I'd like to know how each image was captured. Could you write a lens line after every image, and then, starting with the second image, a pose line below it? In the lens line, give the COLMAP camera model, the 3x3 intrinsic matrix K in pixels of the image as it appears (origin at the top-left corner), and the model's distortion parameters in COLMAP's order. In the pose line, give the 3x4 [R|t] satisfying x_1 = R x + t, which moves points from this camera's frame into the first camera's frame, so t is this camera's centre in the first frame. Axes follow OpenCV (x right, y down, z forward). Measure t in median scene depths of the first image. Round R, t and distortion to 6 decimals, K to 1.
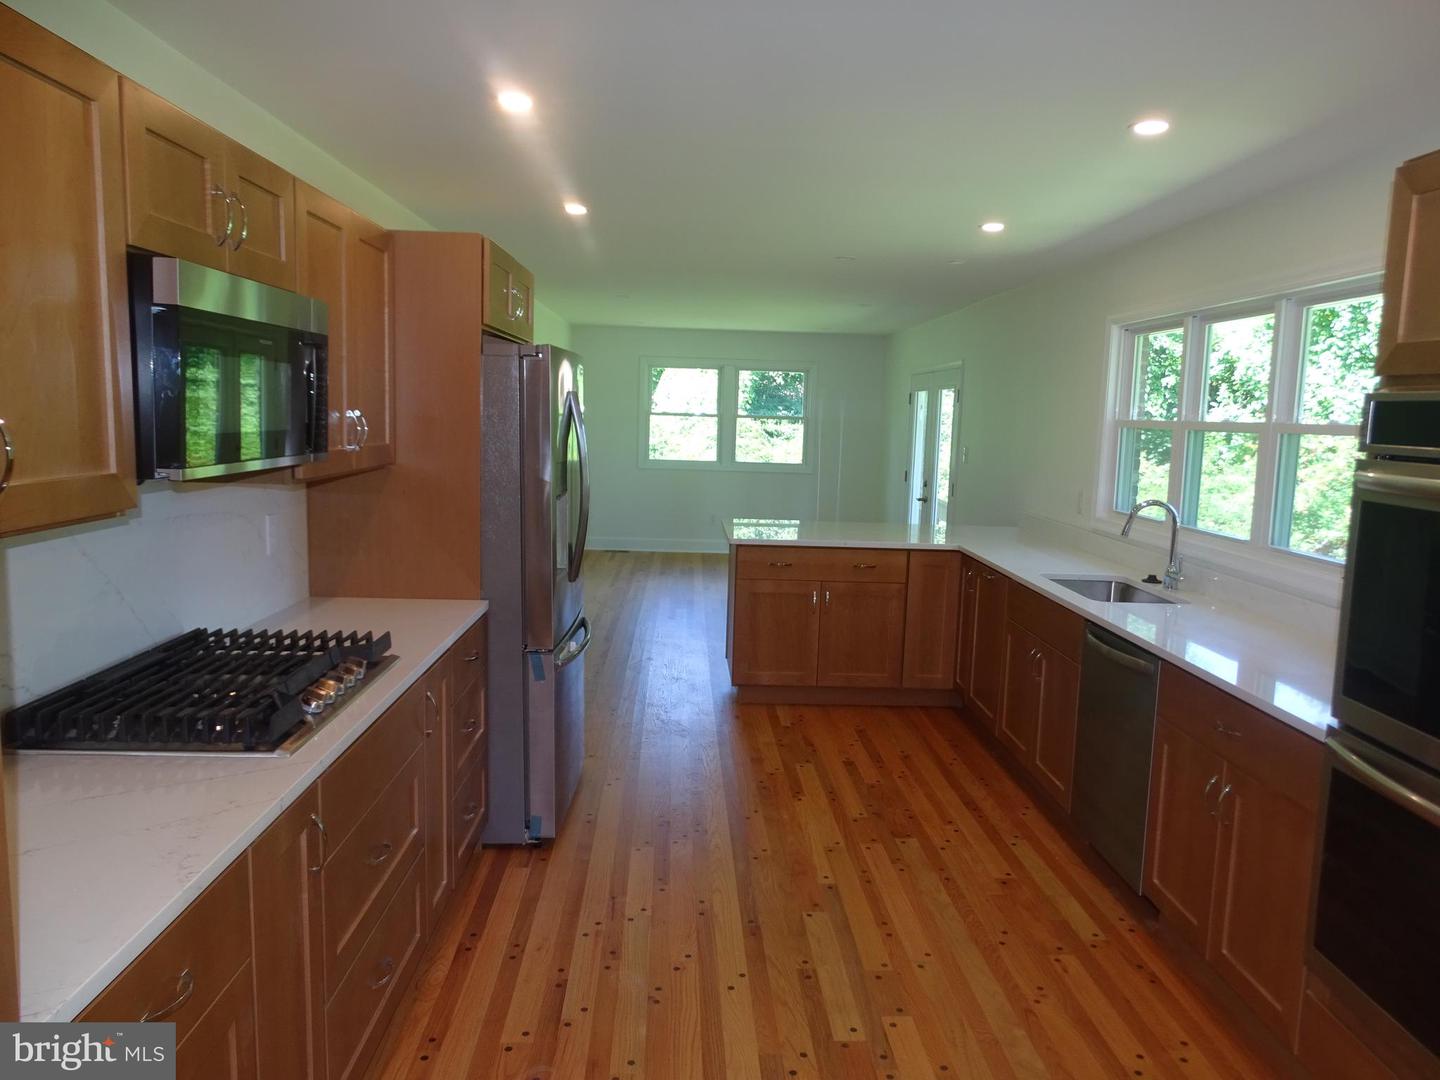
lens RADIAL K [[1037.2, 0, 729.0], [0, 1037.2, 538.7], [0, 0, 1]] dist [0.015228, -0.010958]
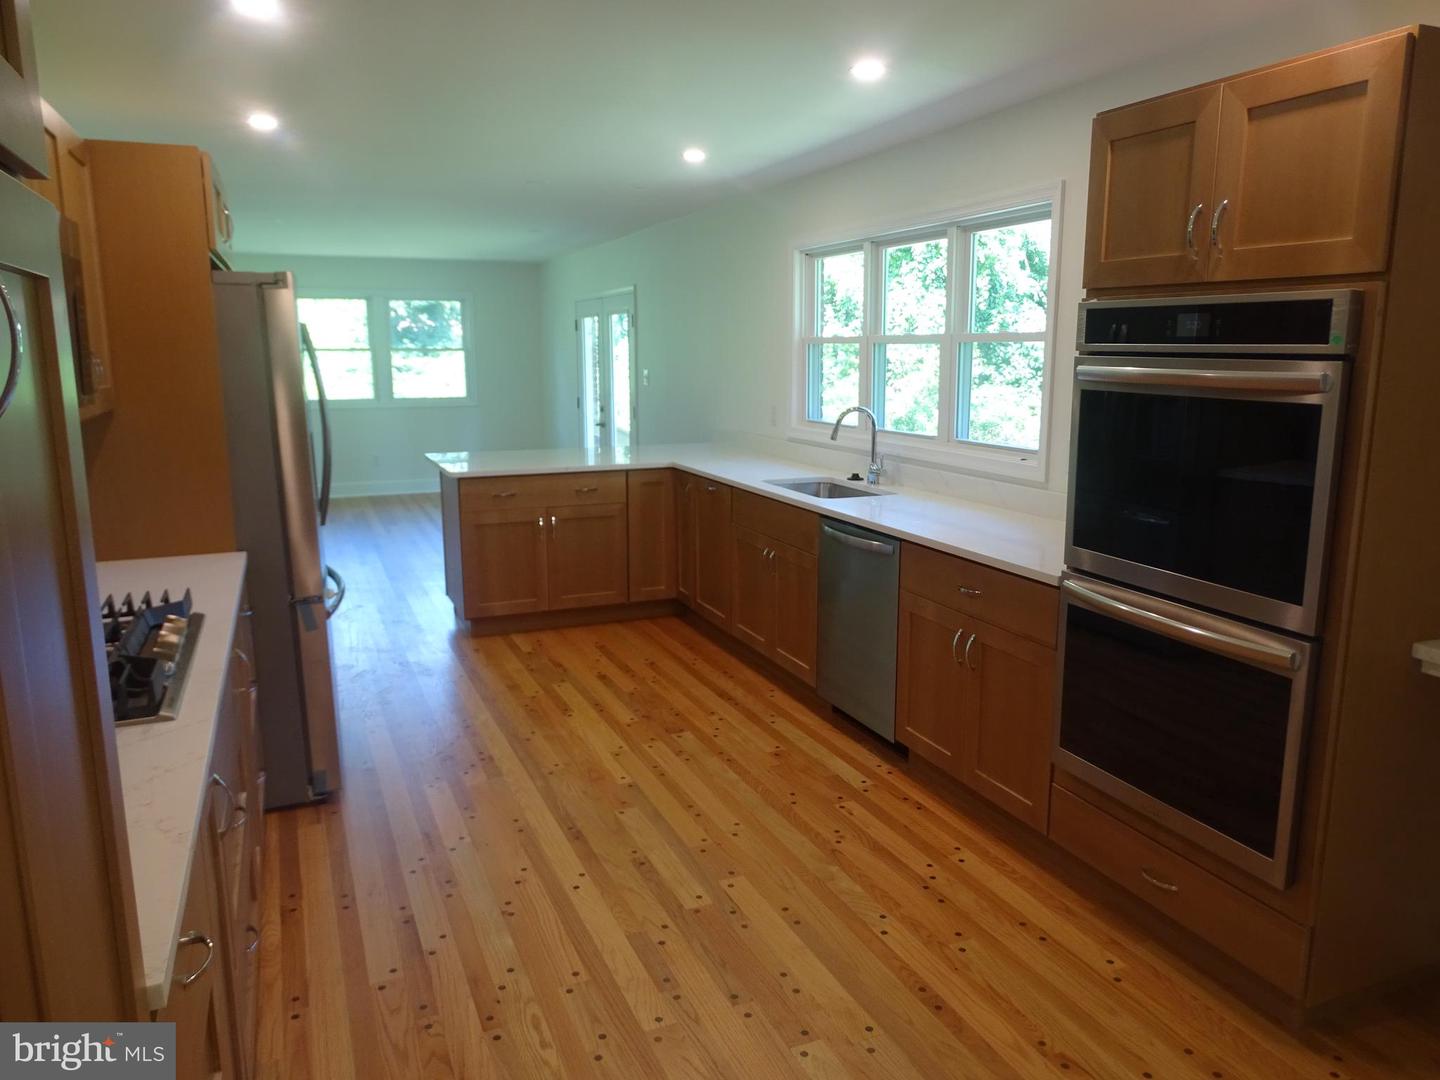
lens RADIAL K [[1037.2, 0, 723.8], [0, 1037.2, 536.4], [0, 0, 1]] dist [0.015228, -0.010958]
pose [[0.936375, -0.098225, 0.336977, -0.132262], [0.076317, 0.994052, 0.077690, 0.005119], [-0.342603, -0.047030, 0.938302, -0.018711]]
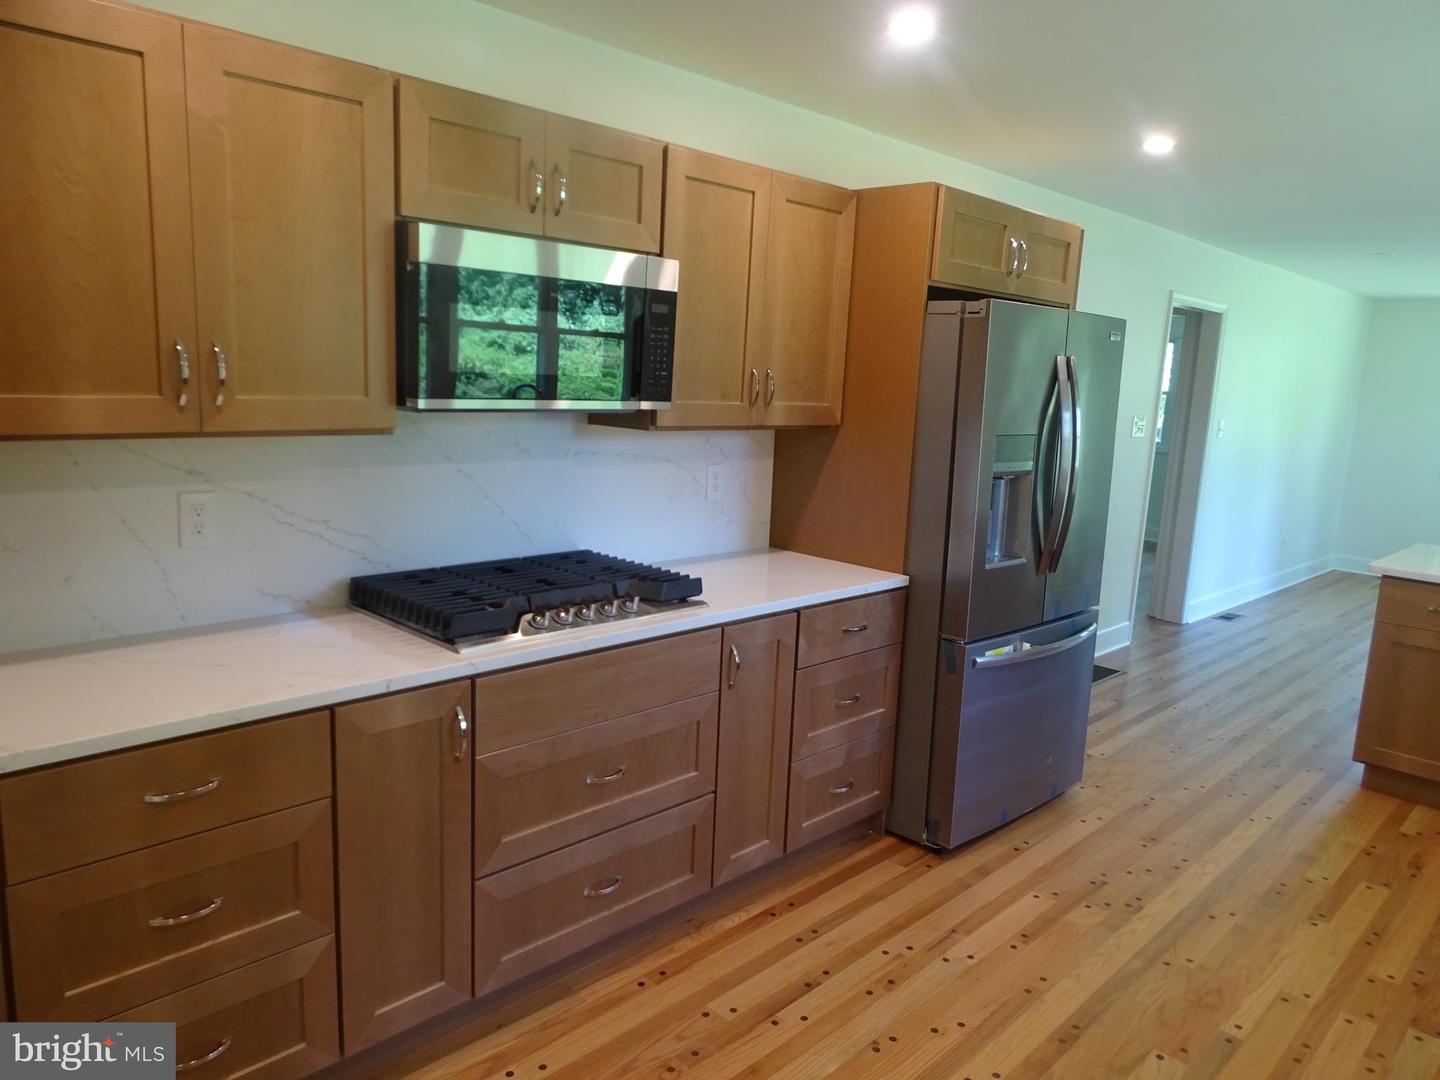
lens RADIAL K [[1037.2, 0, 728.2], [0, 1037.2, 537.3], [0, 0, 1]] dist [0.015228, -0.010958]
pose [[0.694252, 0.130037, -0.707888, 0.292073], [-0.123323, 0.990490, 0.061003, -0.012490], [0.709088, 0.044948, 0.703686, 0.201960]]
